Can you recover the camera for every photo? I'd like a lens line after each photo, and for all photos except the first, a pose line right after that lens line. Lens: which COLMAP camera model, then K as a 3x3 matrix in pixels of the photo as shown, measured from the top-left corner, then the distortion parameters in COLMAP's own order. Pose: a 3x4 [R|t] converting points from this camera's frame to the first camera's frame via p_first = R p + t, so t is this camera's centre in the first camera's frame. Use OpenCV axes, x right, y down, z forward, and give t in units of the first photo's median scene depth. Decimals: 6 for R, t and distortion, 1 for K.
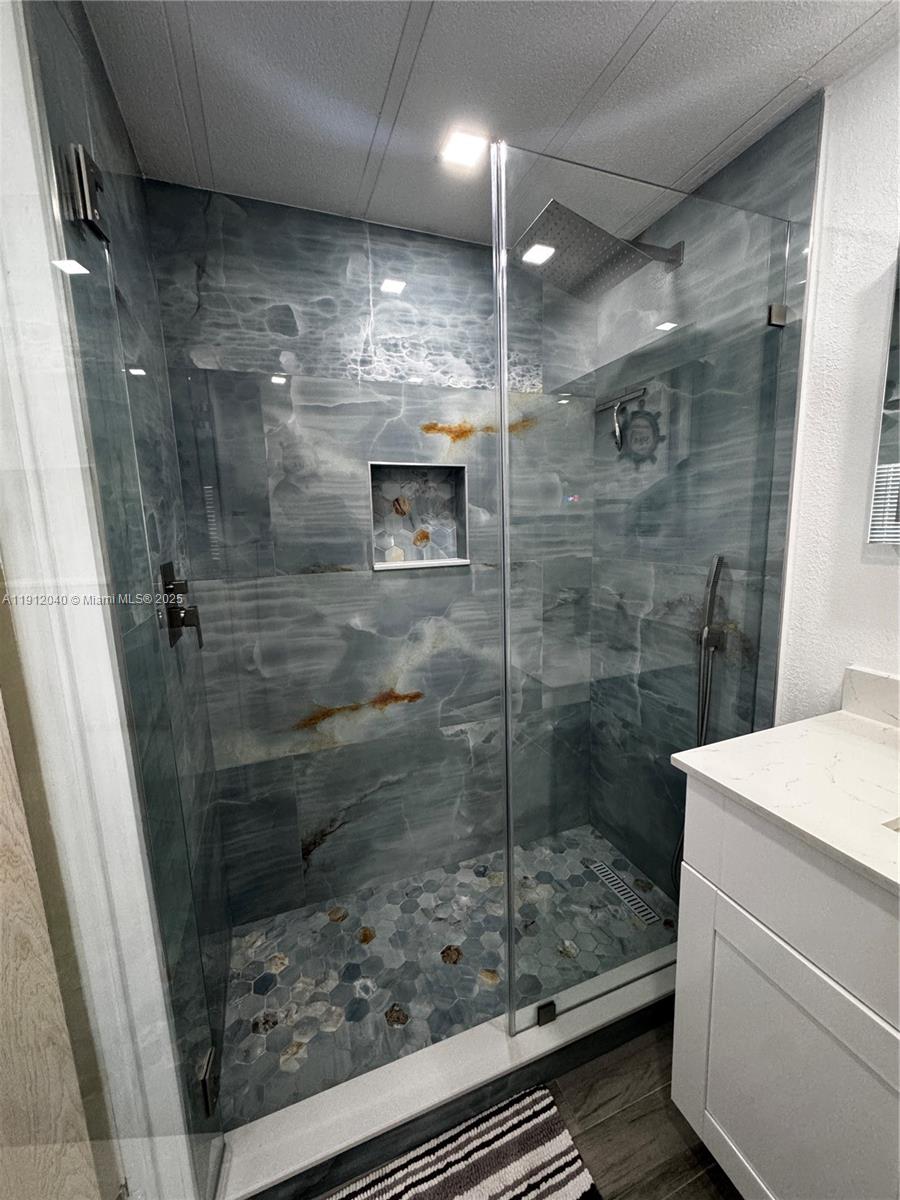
lens RADIAL K [[478.4, 0, 451.7], [0, 478.4, 597.1], [0, 0, 1]] dist [-0.002063, -0.000259]
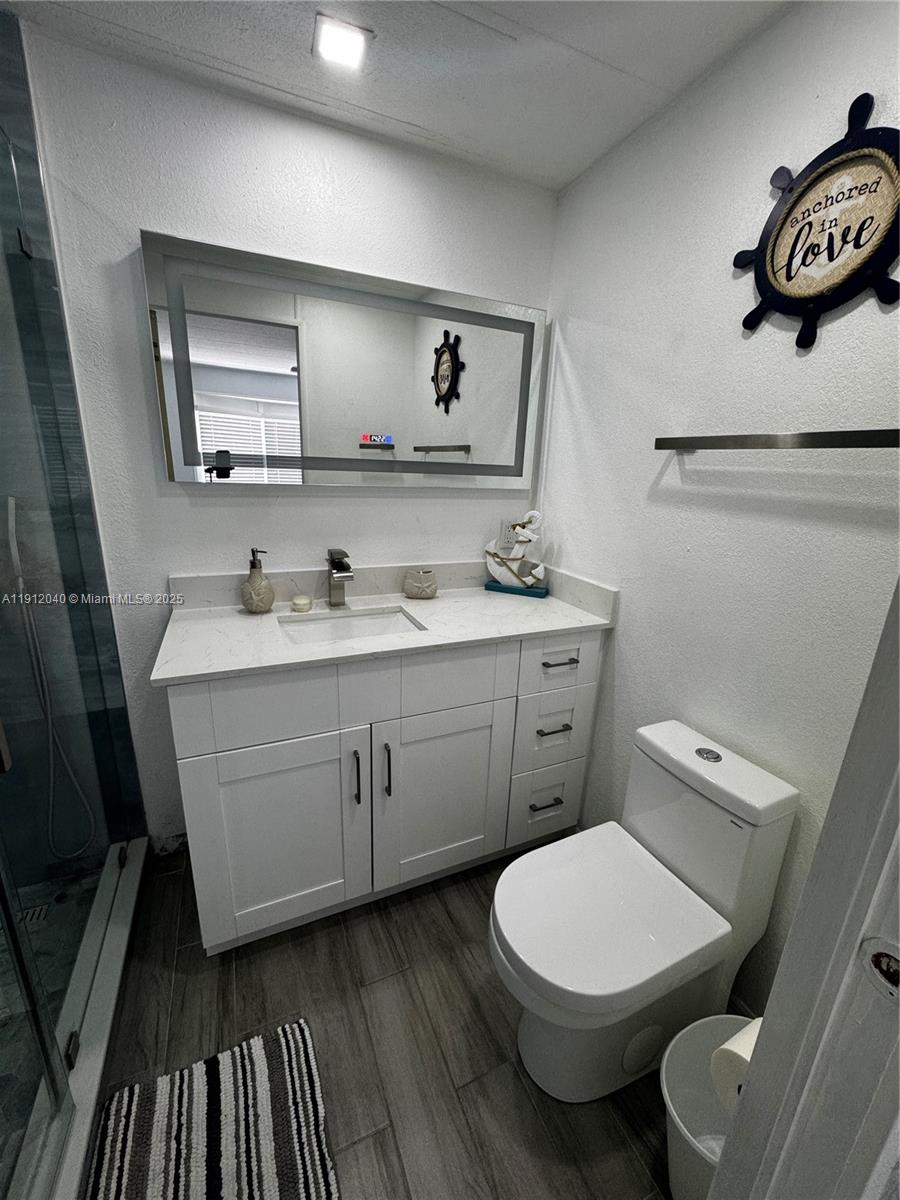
lens RADIAL K [[478.4, 0, 451.7], [0, 478.4, 597.1], [0, 0, 1]] dist [-0.002063, -0.000259]
pose [[-0.050689, -0.243970, 0.968457, -0.491226], [0.121920, 0.960939, 0.248457, -0.032652], [-0.991245, 0.130669, -0.018965, 0.257240]]
